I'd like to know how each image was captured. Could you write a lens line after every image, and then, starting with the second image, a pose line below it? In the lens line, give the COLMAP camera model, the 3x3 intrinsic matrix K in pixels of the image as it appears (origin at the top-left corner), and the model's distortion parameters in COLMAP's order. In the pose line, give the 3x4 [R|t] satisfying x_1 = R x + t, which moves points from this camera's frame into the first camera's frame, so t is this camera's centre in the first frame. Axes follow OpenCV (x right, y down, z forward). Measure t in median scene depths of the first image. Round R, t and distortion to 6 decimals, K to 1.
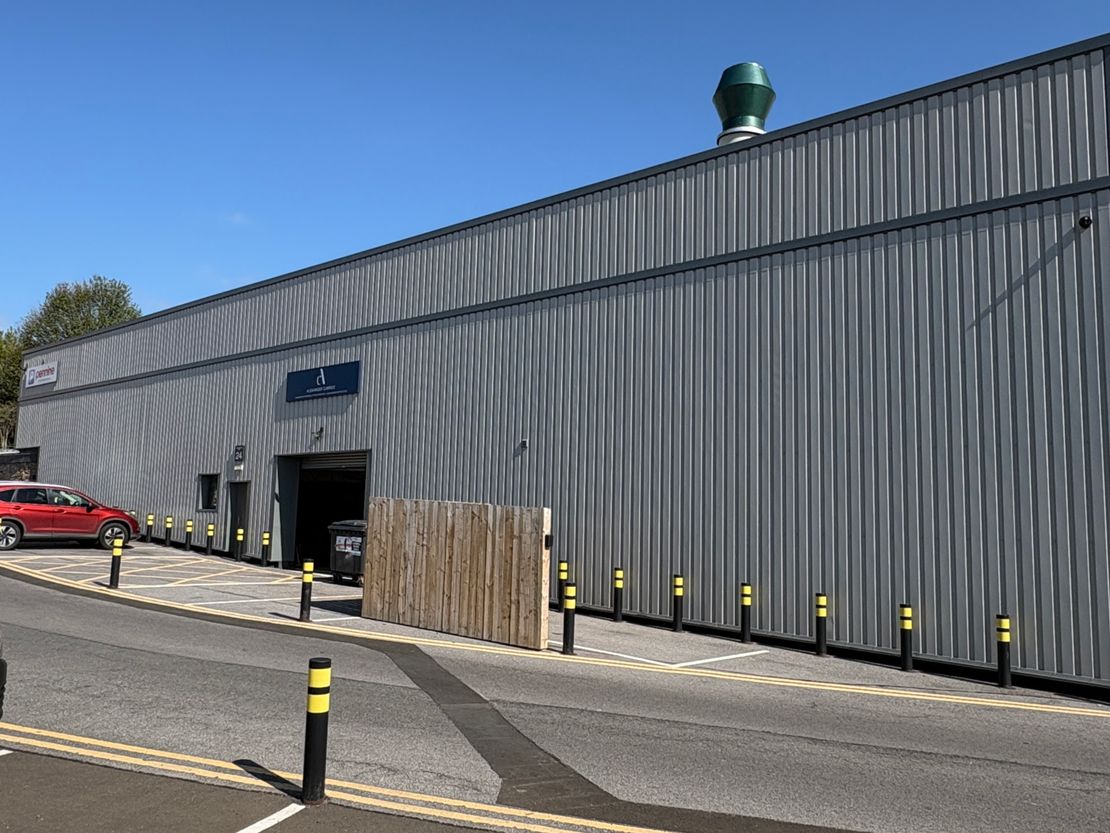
lens RADIAL K [[951.4, 0, 552.9], [0, 951.4, 411.1], [0, 0, 1]] dist [-0.040838, 0.039373]
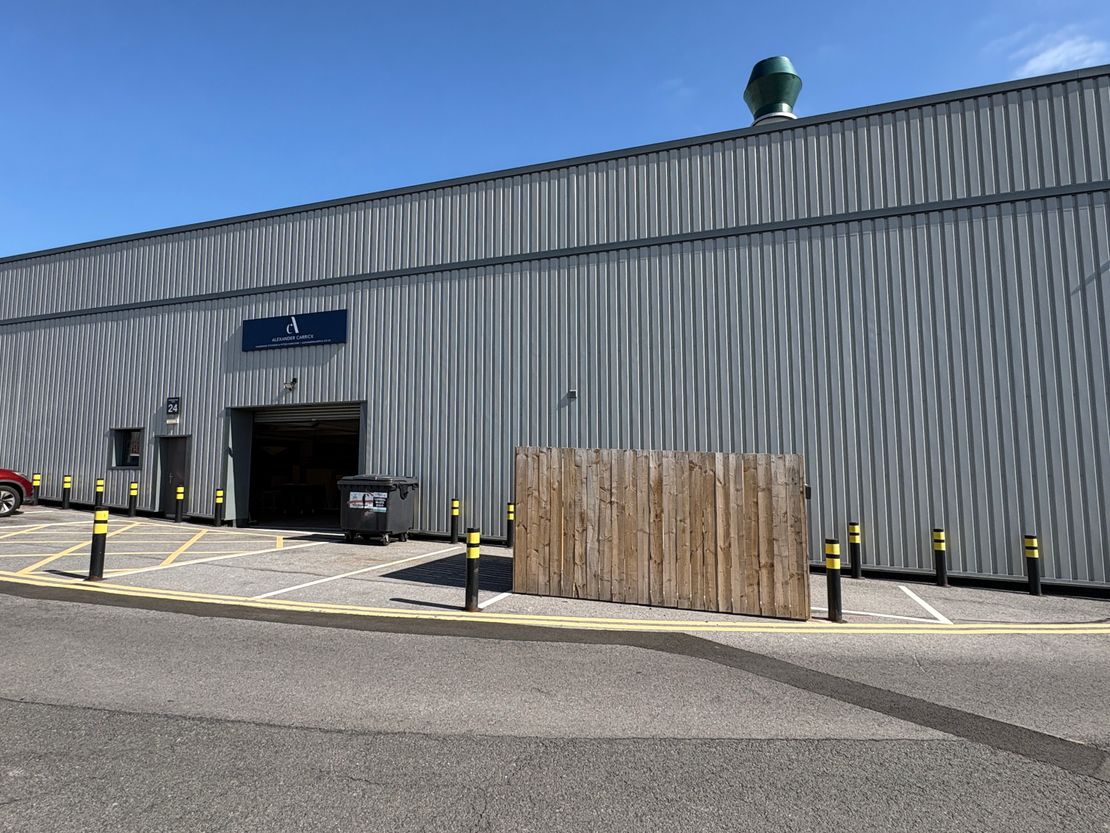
lens RADIAL K [[672.5, 0, 570.4], [0, 672.5, 393.7], [0, 0, 1]] dist [0.008530, -0.012900]
pose [[0.925008, 0.005519, 0.379907, -0.256151], [-0.014145, 0.999702, 0.019918, 0.016350], [-0.379684, -0.023798, 0.924810, 0.277750]]
